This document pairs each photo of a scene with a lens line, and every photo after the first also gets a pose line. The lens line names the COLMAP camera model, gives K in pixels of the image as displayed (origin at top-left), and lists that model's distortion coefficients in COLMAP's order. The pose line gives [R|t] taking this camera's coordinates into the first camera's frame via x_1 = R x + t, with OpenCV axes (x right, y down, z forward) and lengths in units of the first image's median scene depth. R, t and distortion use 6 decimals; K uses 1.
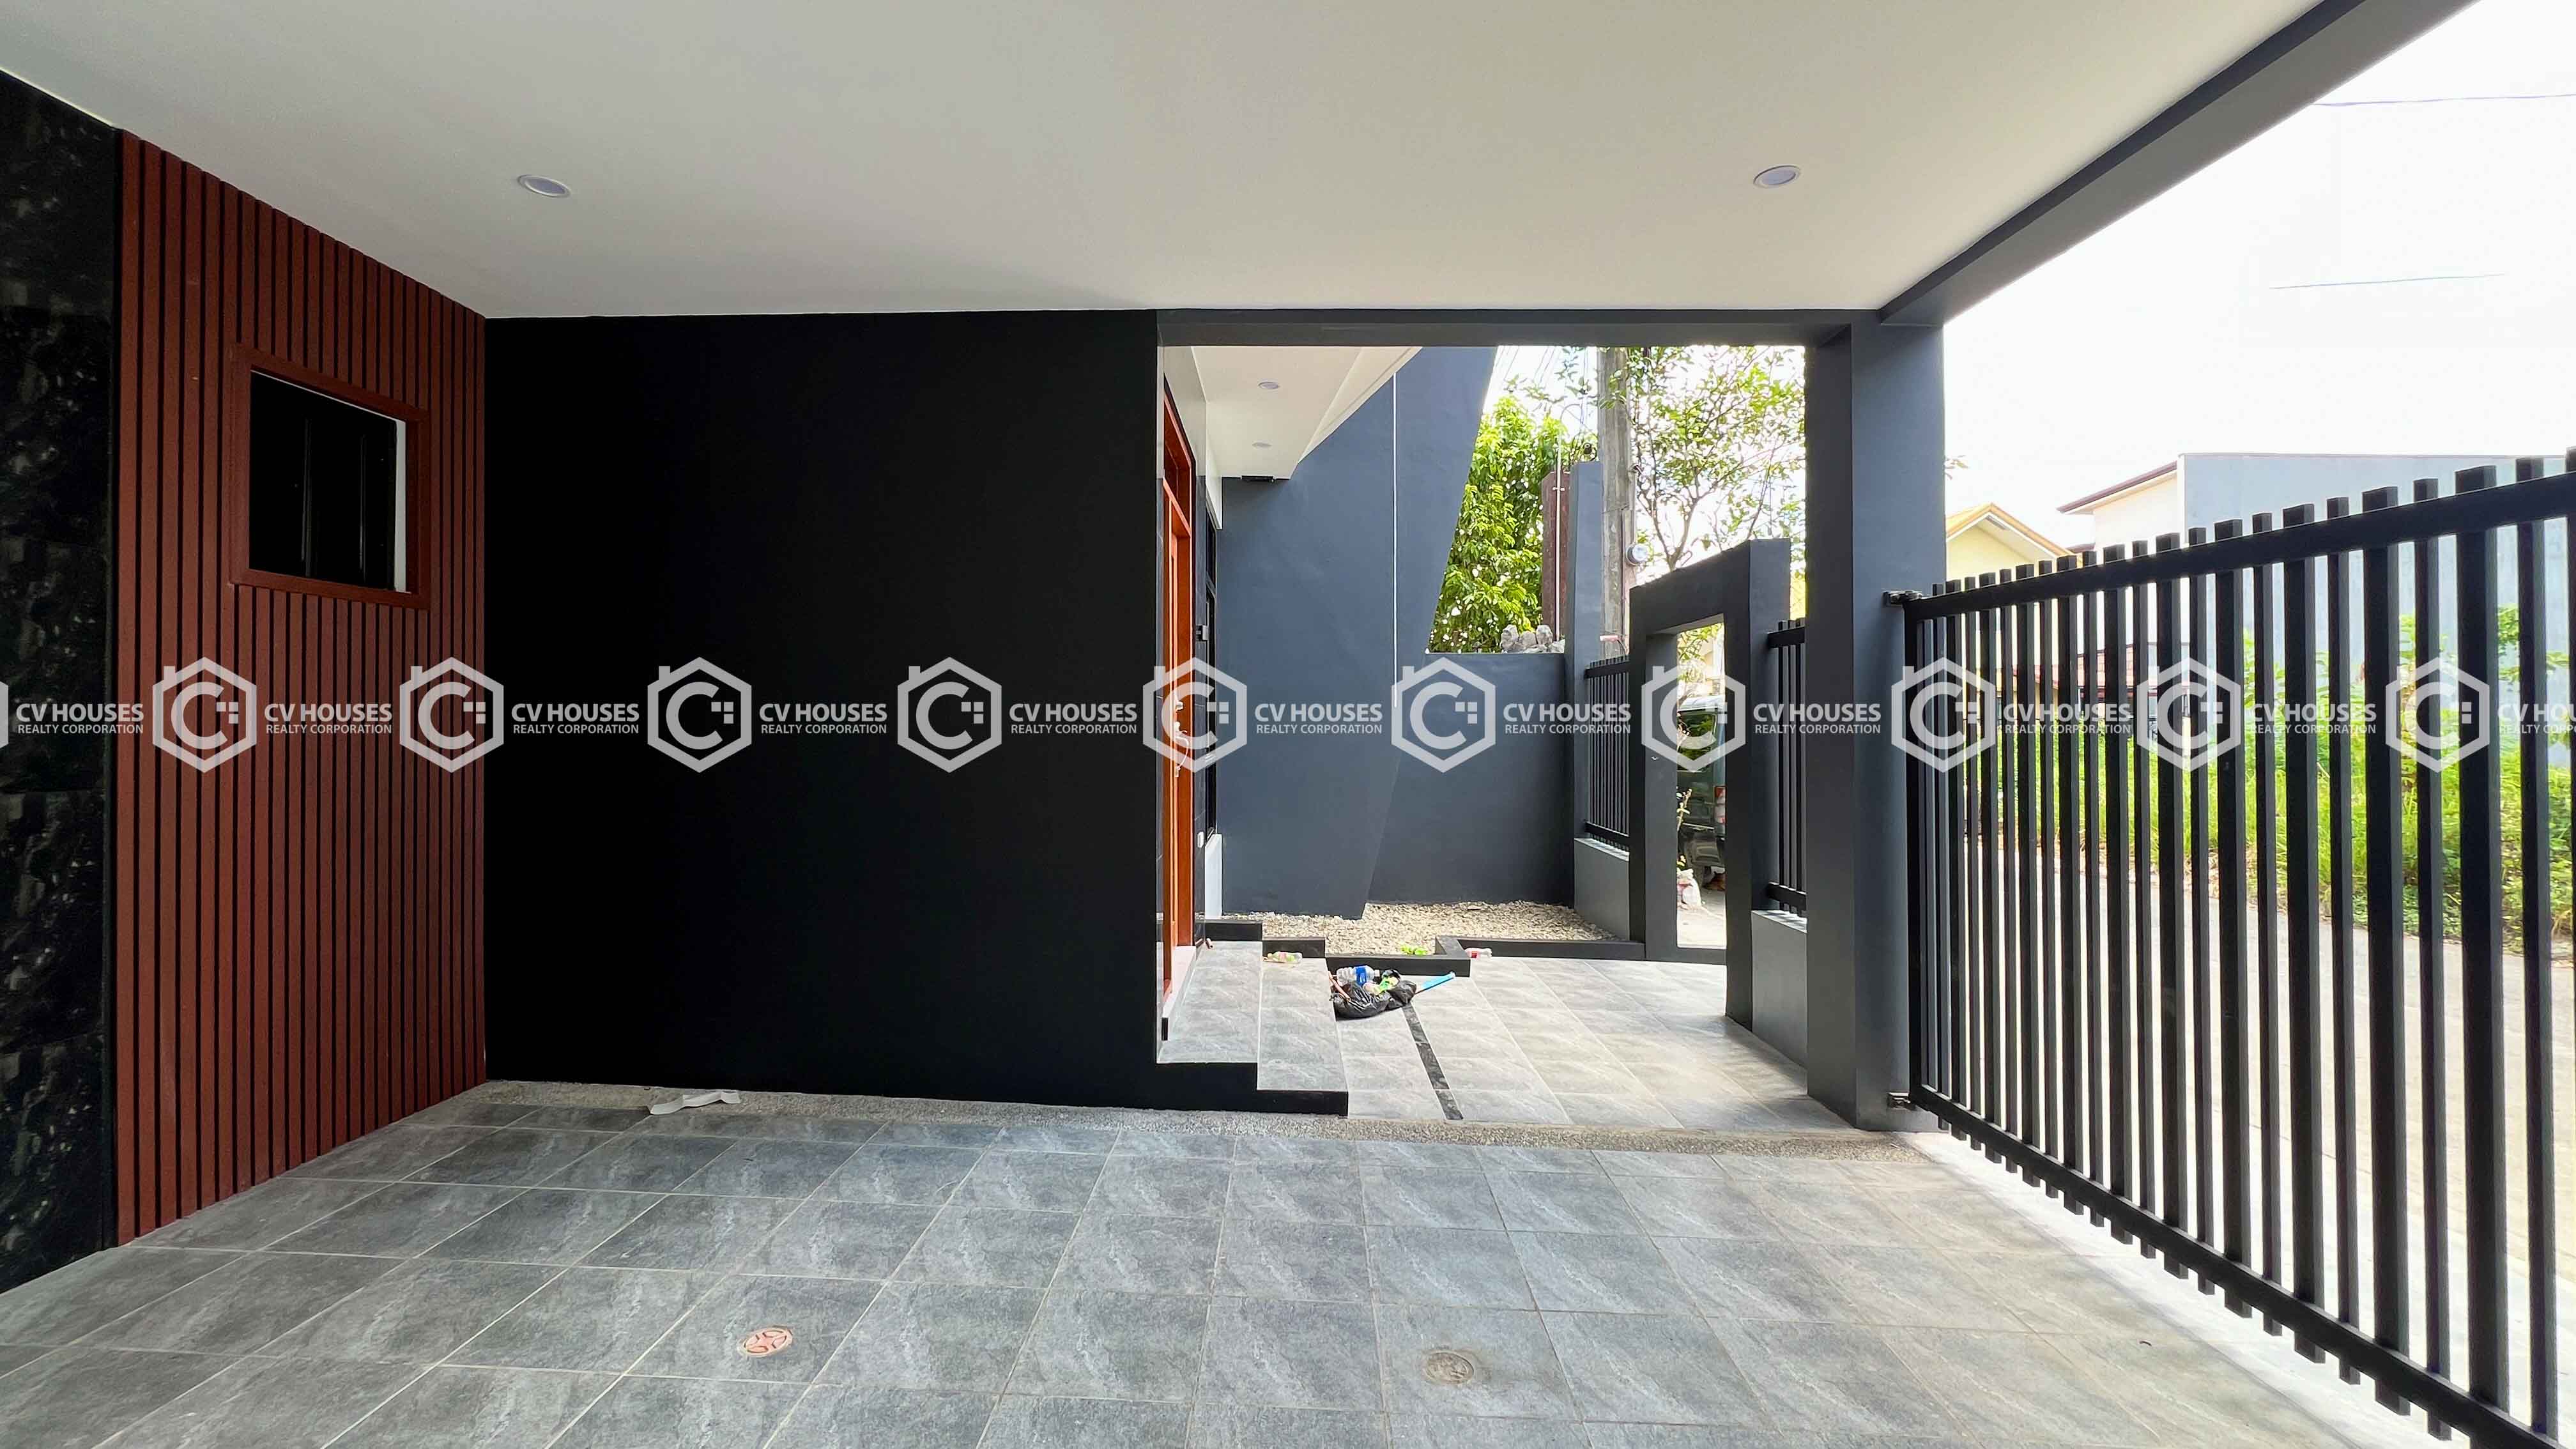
lens RADIAL K [[1059.1, 0, 1279.4], [0, 1059.1, 710.9], [0, 0, 1]] dist [-0.001132, -0.000183]
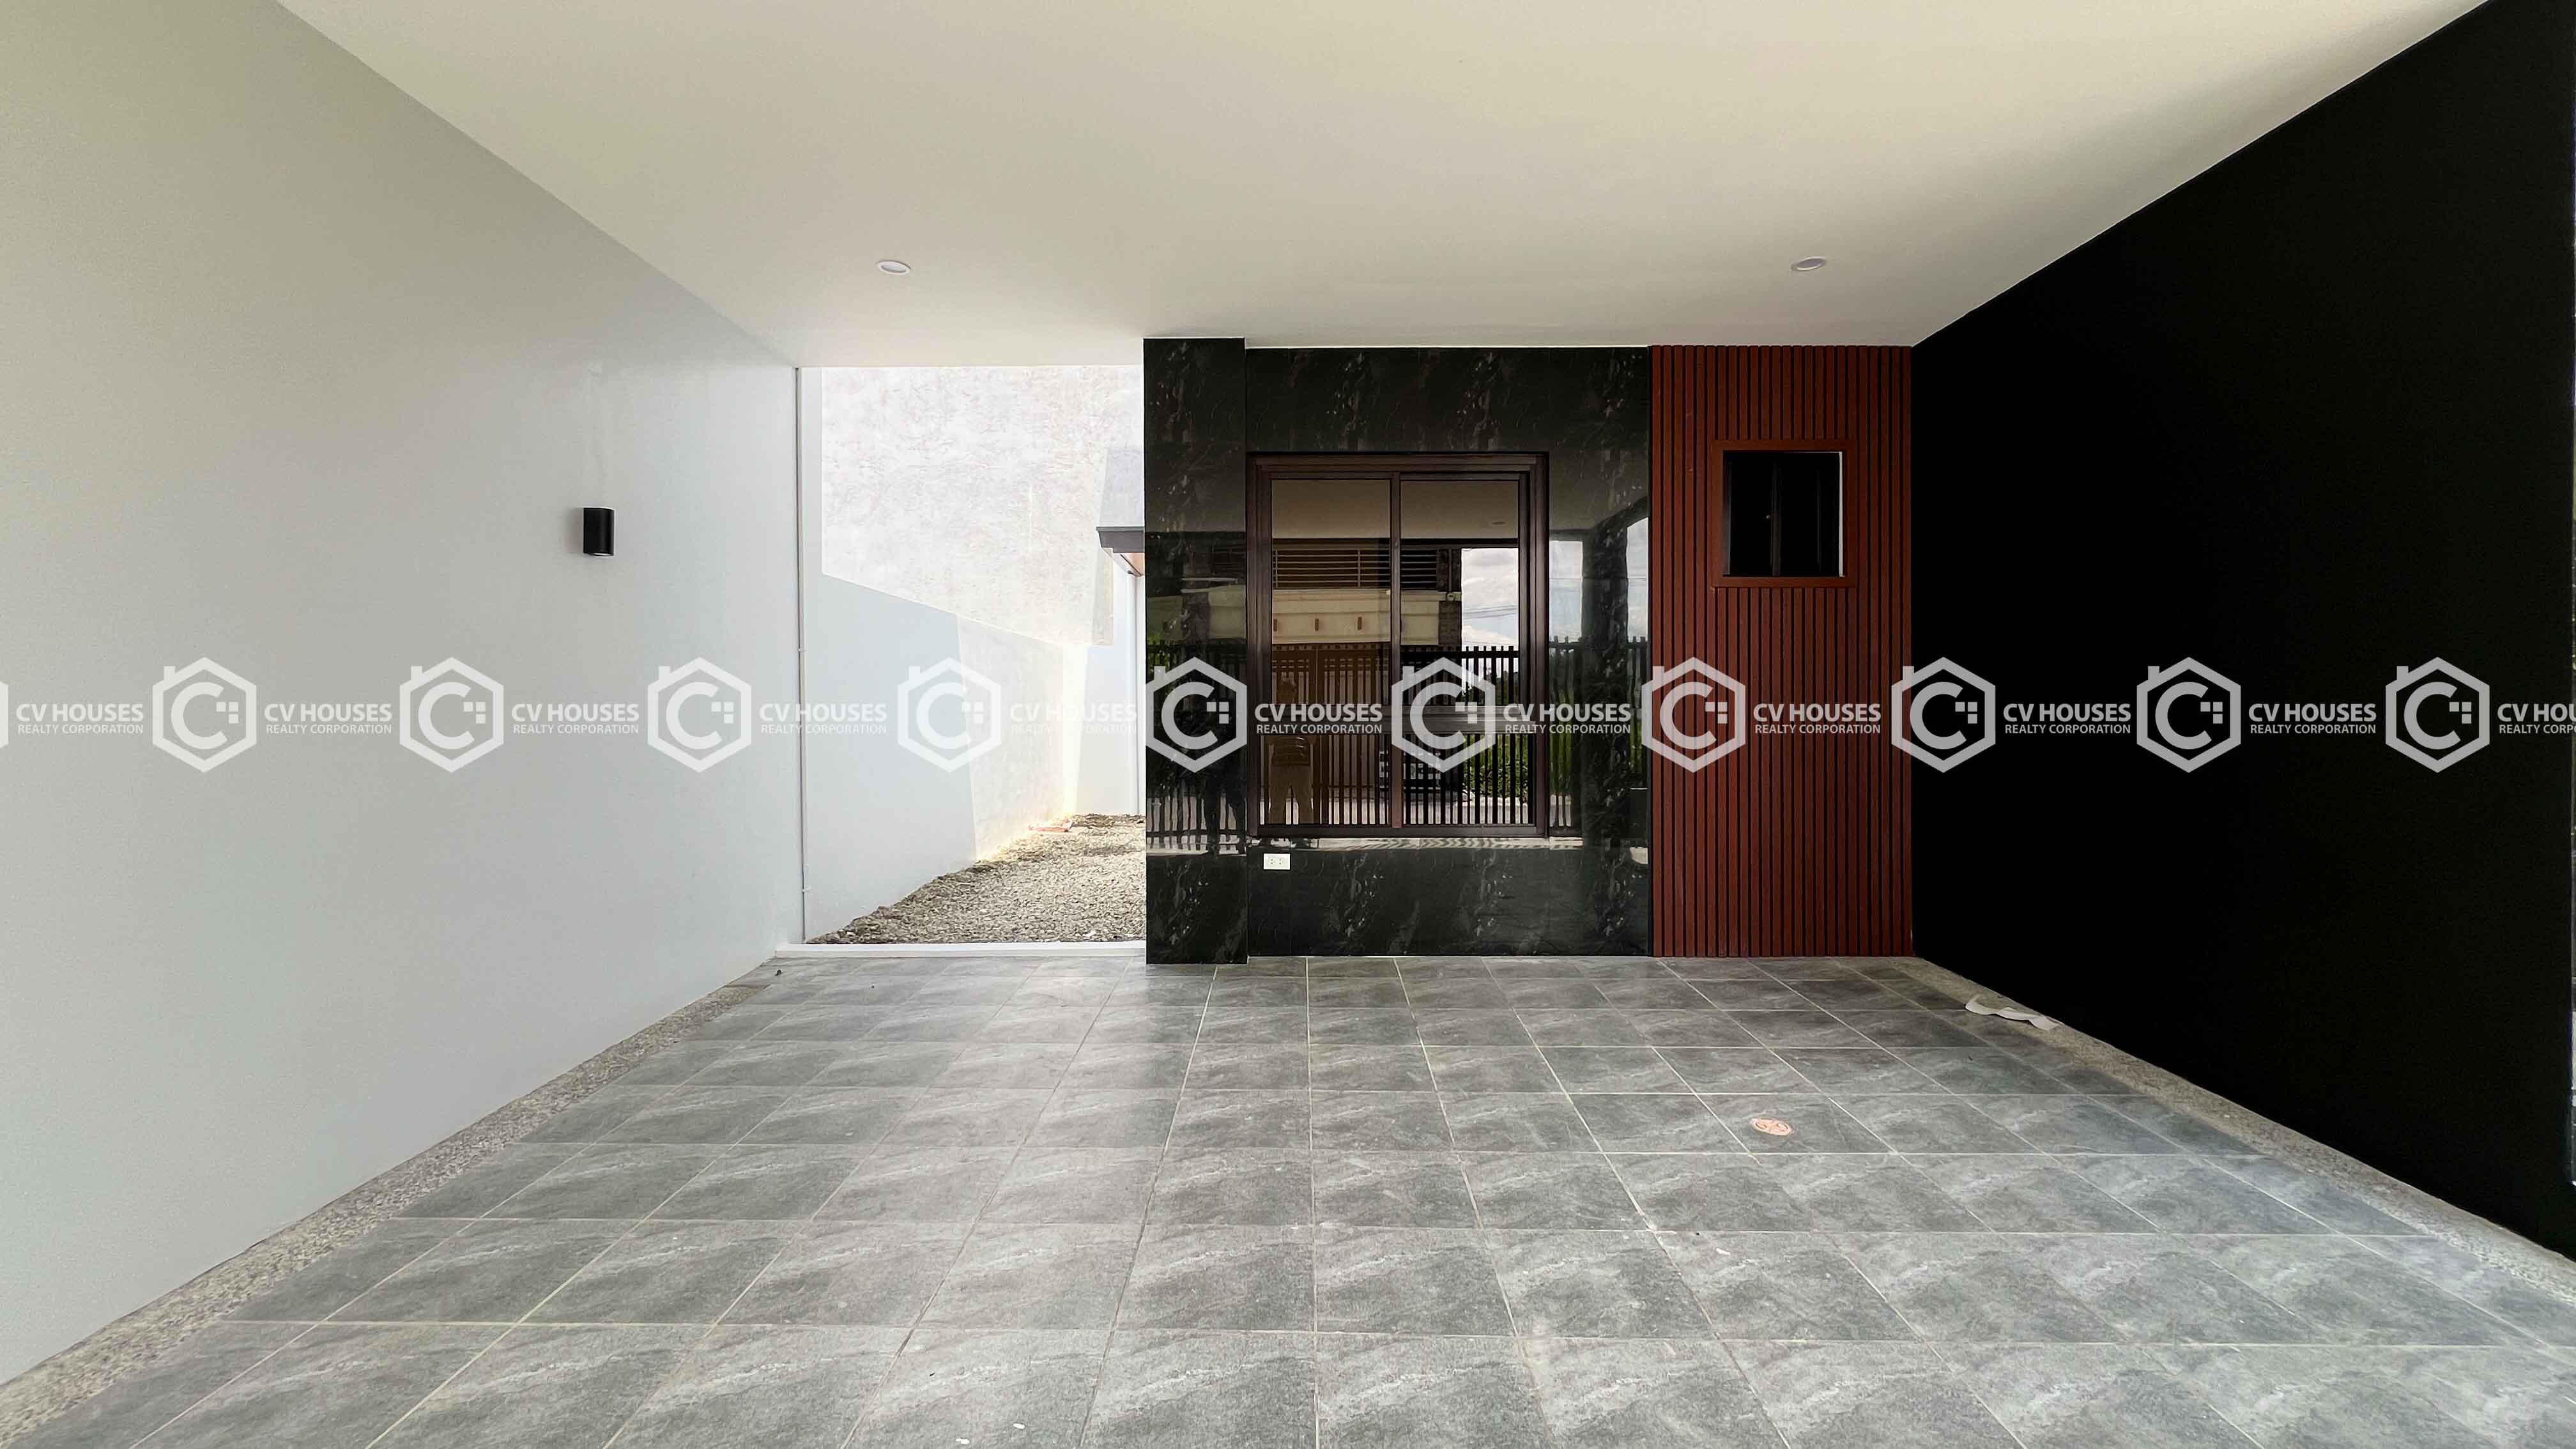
lens RADIAL K [[1059.1, 0, 1279.4], [0, 1059.1, 710.9], [0, 0, 1]] dist [-0.001132, -0.000183]
pose [[0.999767, 0.000368, -0.021603, -1.157001], [-0.000359, 1.000000, 0.000438, -0.000213], [0.021603, -0.000430, 0.999767, -0.022315]]
